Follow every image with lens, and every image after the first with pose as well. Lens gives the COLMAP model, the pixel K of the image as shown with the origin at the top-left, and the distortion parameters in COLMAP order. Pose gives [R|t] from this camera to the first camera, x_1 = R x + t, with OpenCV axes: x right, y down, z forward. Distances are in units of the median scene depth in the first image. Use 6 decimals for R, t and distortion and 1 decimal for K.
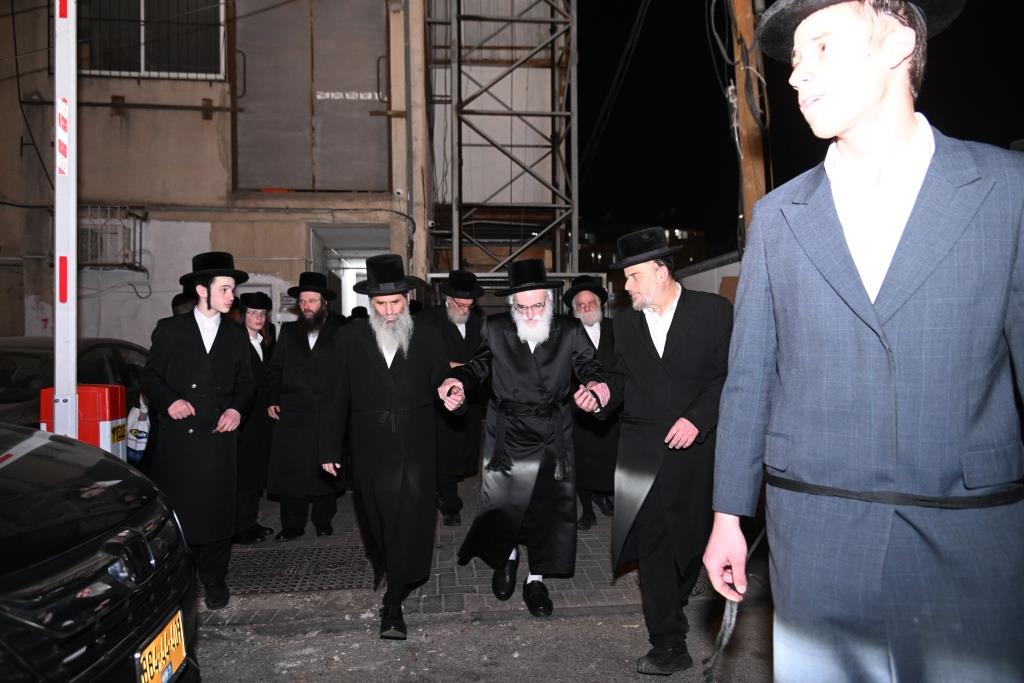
lens RADIAL K [[677.5, 0, 509.6], [0, 677.5, 342.9], [0, 0, 1]] dist [0.000162, 0.001026]
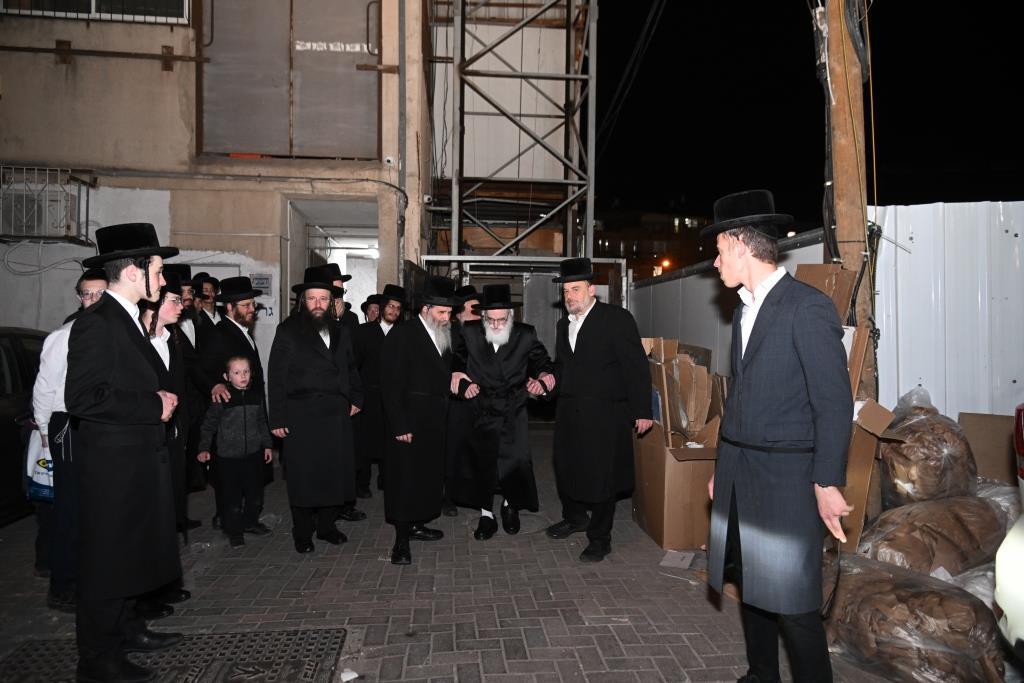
lens RADIAL K [[677.5, 0, 509.6], [0, 677.5, 342.9], [0, 0, 1]] dist [0.000162, 0.001026]
pose [[0.999783, 0.020391, -0.004333, -0.001405], [-0.020302, 0.999599, 0.019724, -0.009578], [0.004734, -0.019632, 0.999796, 0.130683]]
